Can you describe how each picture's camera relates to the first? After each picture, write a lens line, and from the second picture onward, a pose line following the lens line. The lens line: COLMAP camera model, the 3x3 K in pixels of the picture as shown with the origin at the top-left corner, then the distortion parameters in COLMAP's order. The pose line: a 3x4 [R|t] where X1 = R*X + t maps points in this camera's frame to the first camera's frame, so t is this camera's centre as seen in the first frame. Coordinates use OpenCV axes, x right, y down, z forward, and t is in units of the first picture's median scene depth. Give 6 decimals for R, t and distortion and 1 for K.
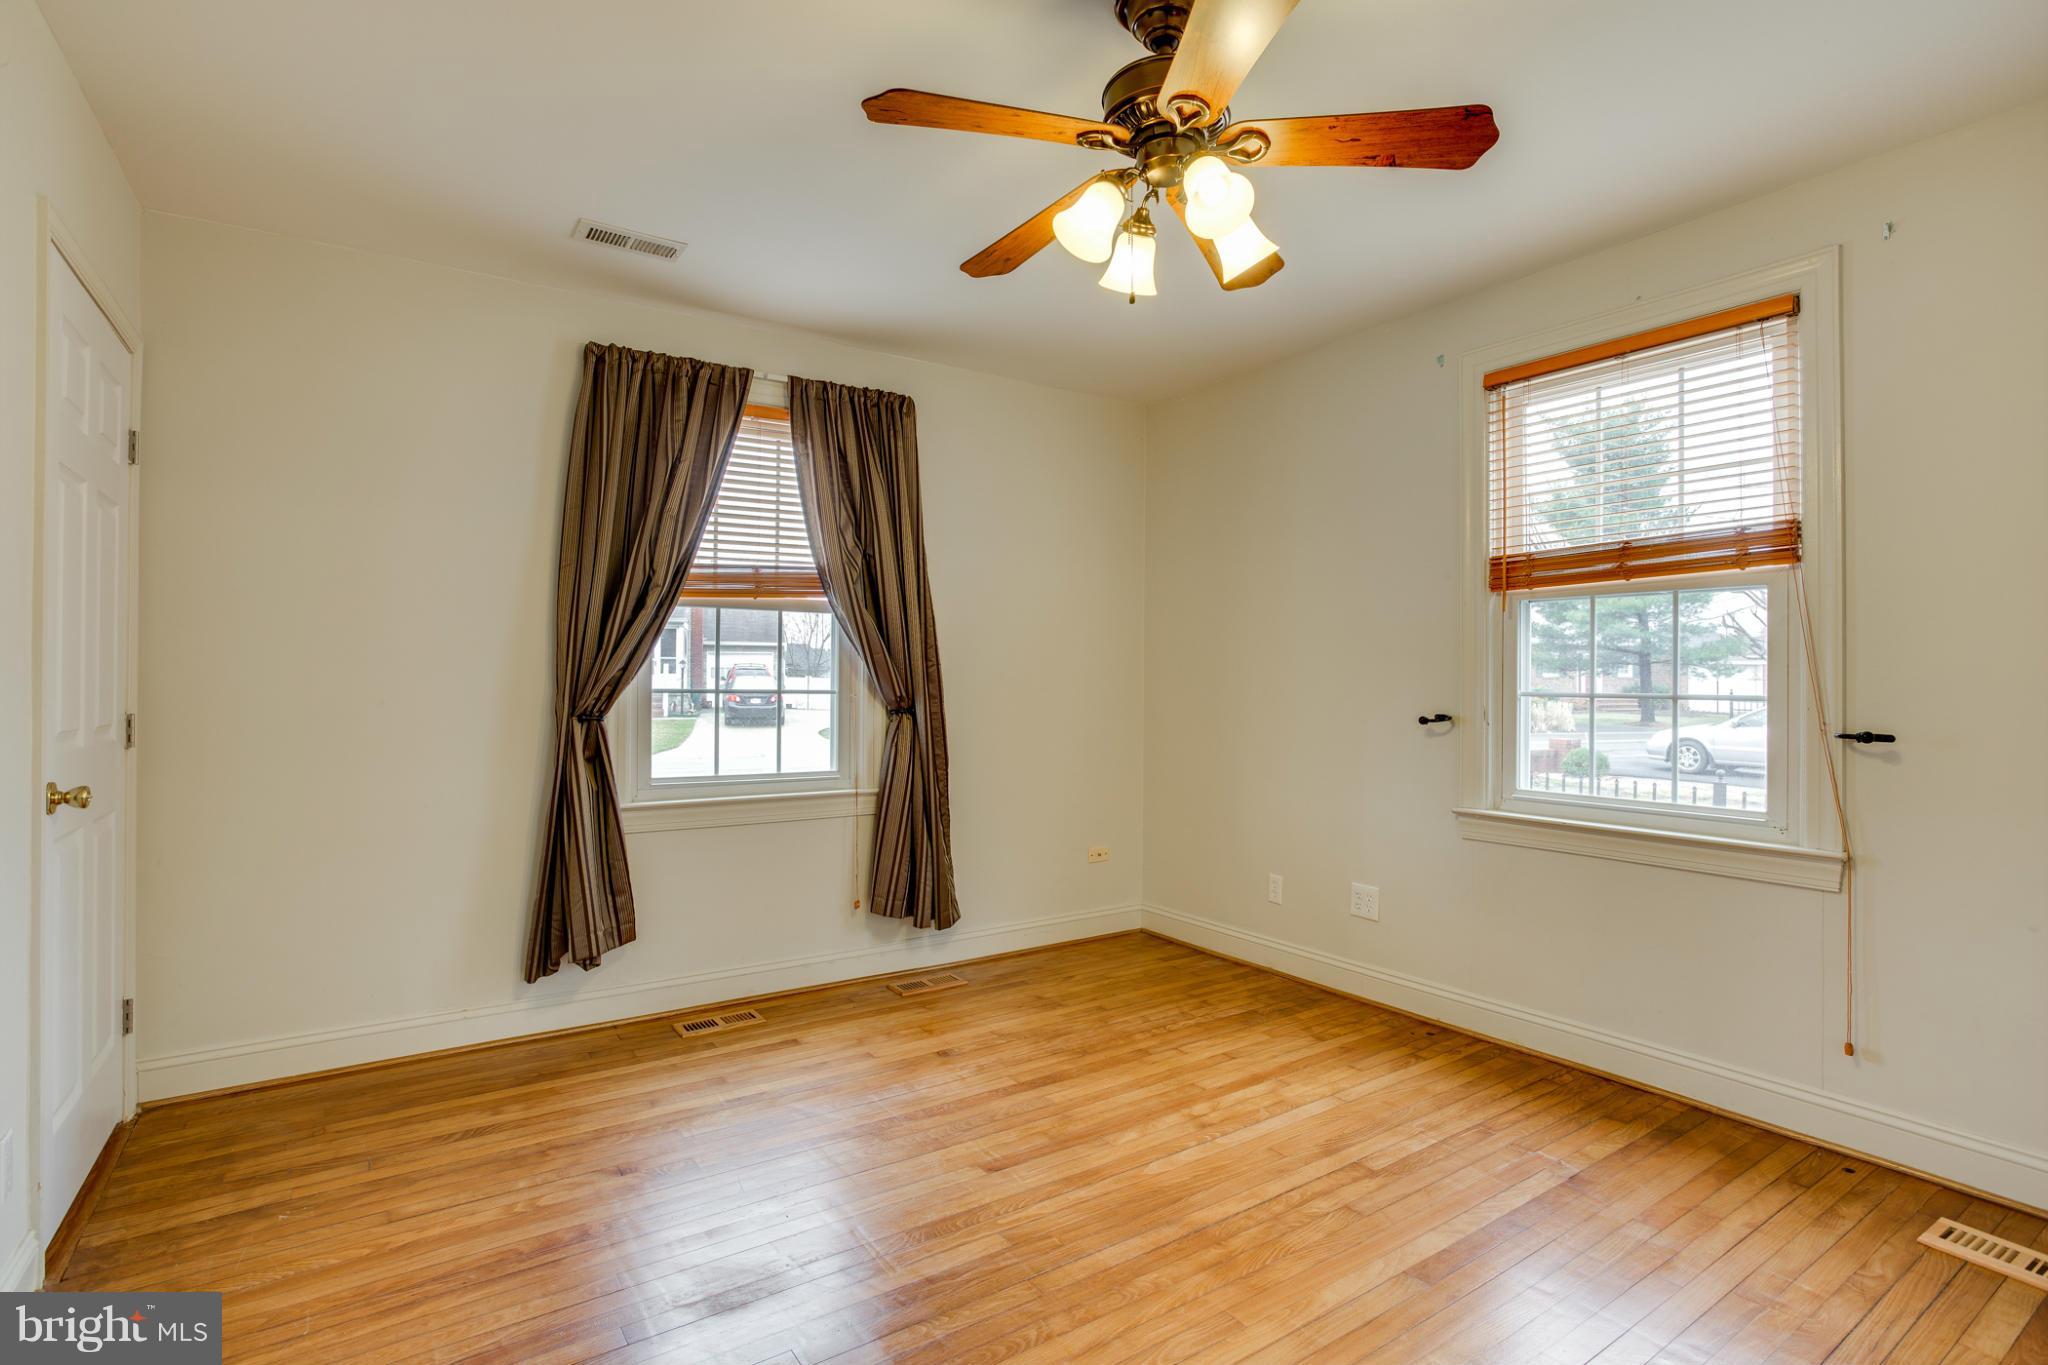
lens RADIAL K [[986.9, 0, 1027.9], [0, 986.9, 677.3], [0, 0, 1]] dist [-0.051313, 0.023012]
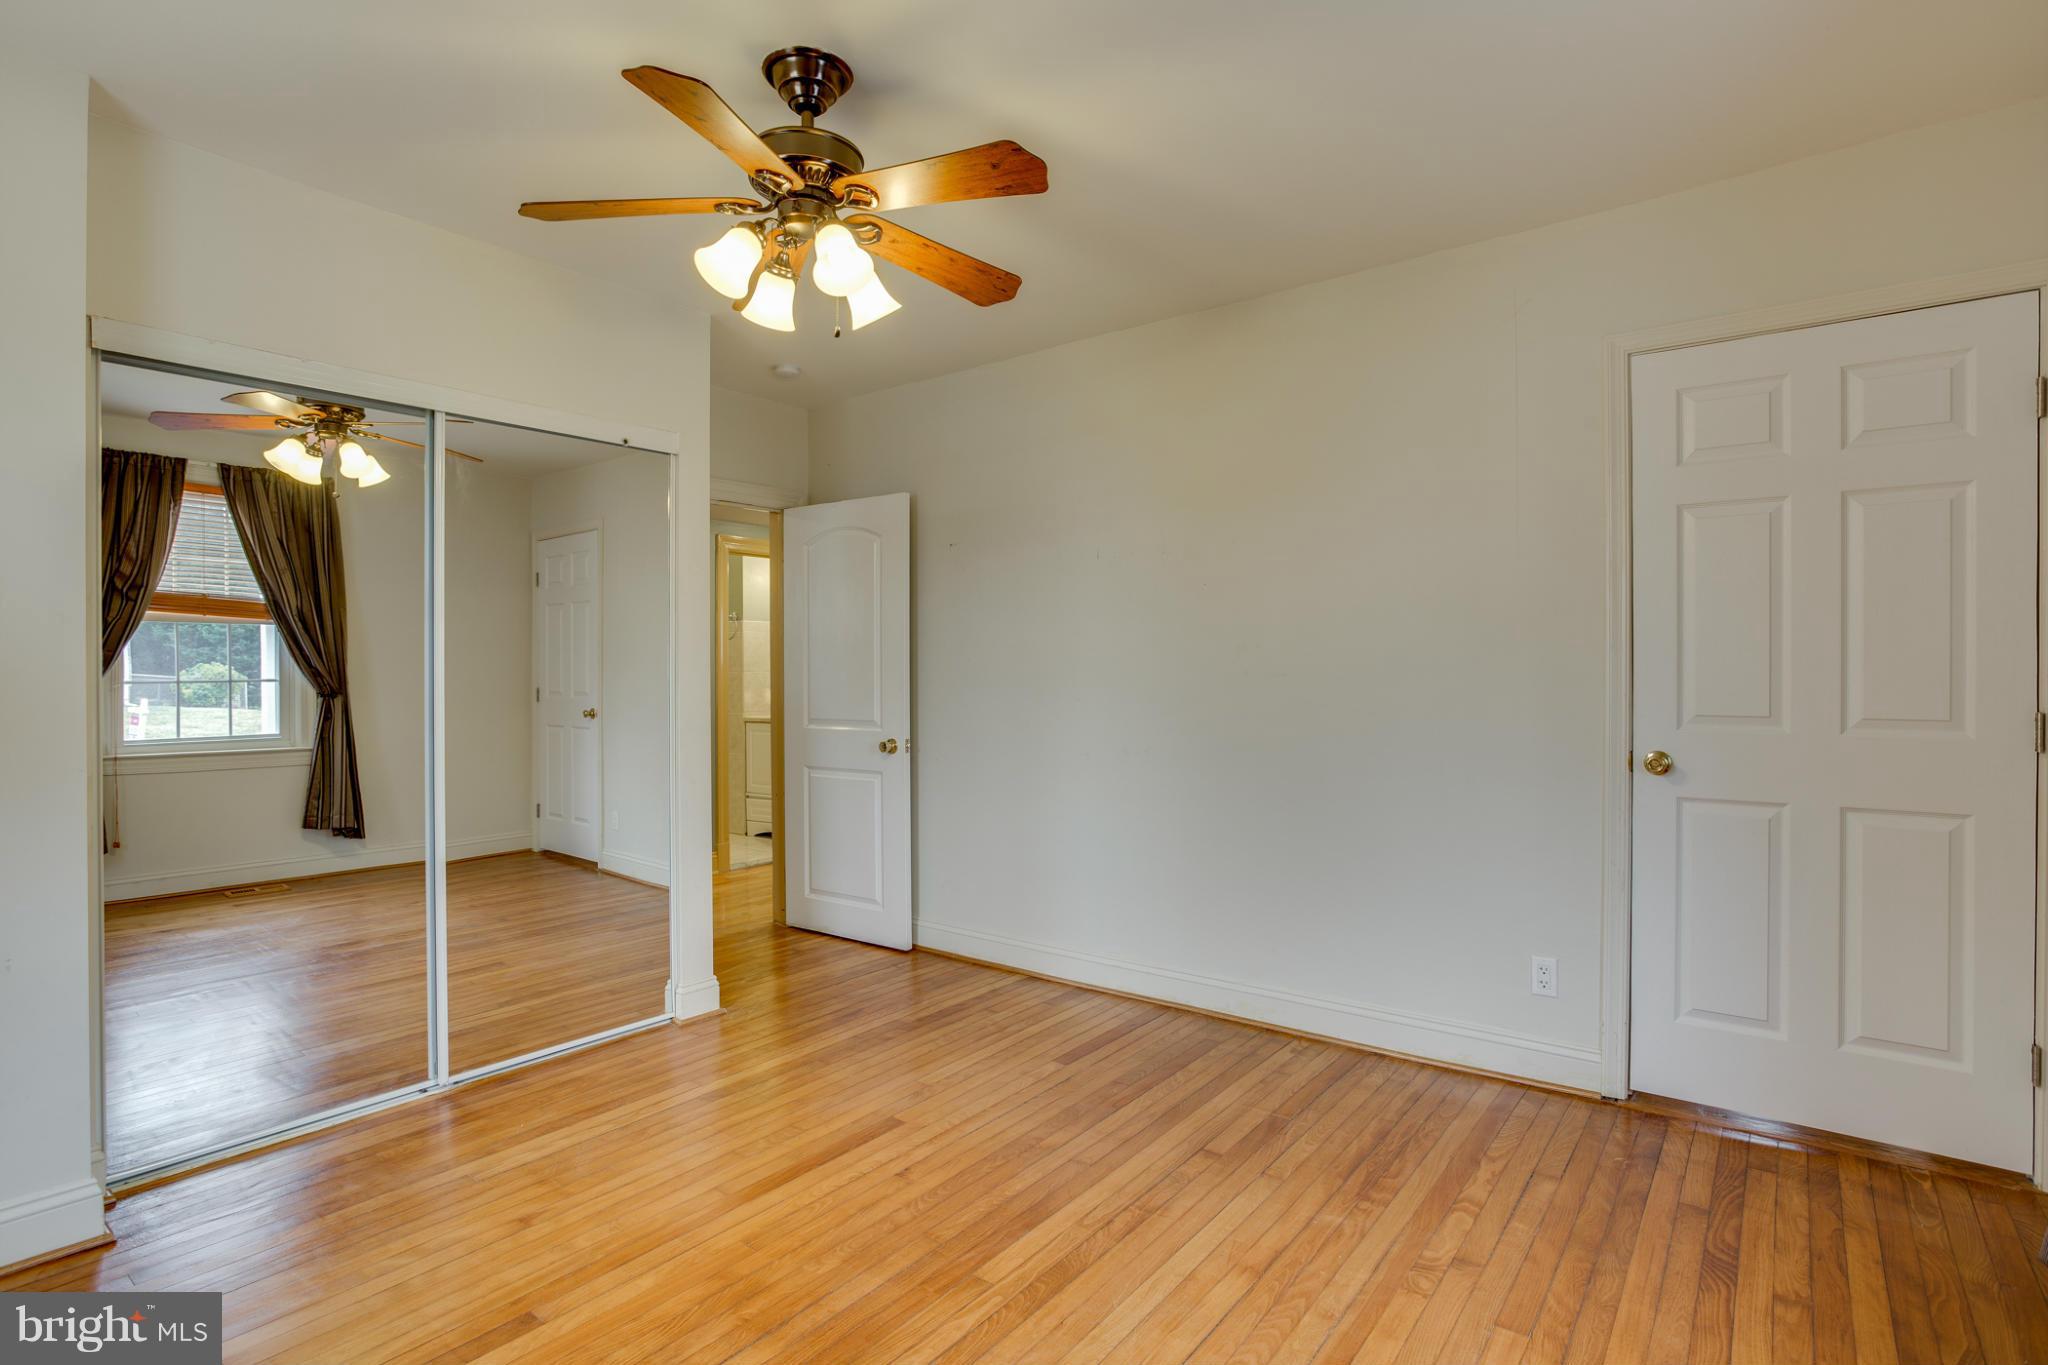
lens RADIAL K [[986.9, 0, 1027.9], [0, 986.9, 677.3], [0, 0, 1]] dist [-0.051313, 0.023012]
pose [[-0.946585, 0.003270, -0.322438, 0.226084], [0.002602, 0.999993, 0.002502, 0.001992], [0.322444, 0.001529, -0.946587, 1.832262]]
